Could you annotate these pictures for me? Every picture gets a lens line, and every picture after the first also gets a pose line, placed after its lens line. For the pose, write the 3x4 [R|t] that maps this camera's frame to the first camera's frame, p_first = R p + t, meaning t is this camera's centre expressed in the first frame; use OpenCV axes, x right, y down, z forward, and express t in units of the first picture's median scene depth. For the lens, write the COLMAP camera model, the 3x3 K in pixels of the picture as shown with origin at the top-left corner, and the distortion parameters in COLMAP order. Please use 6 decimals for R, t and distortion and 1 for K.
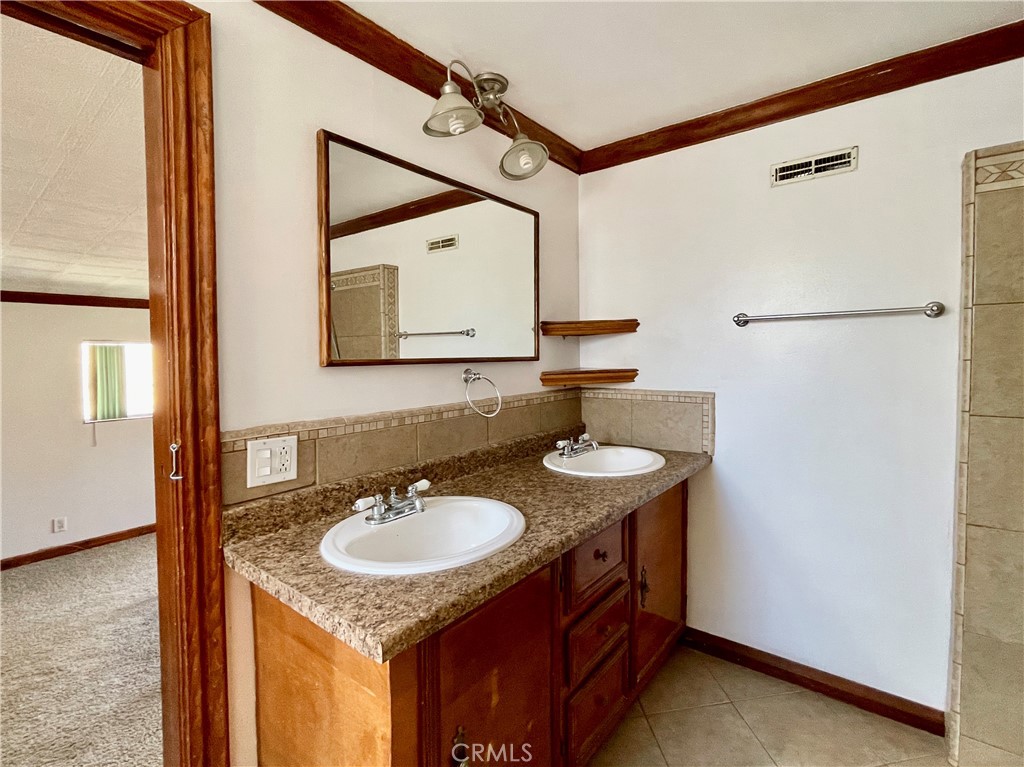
lens RADIAL K [[469.8, 0, 557.0], [0, 469.8, 368.5], [0, 0, 1]] dist [-0.001058, -0.000127]
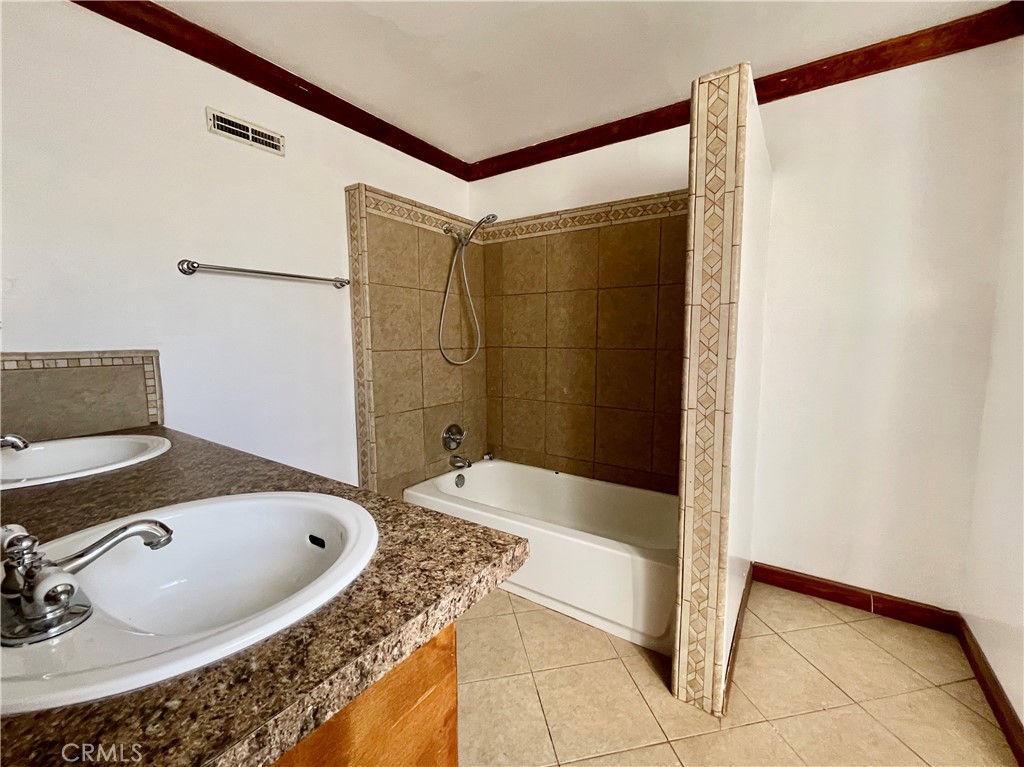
lens RADIAL K [[421.4, 0, 528.8], [0, 421.4, 383.8], [0, 0, 1]] dist [-0.000961, -0.000012]
pose [[-0.032472, -0.099078, 0.994550, -0.605834], [0.041323, 0.994091, 0.100381, 0.087093], [-0.998618, 0.044358, -0.028185, 0.502768]]
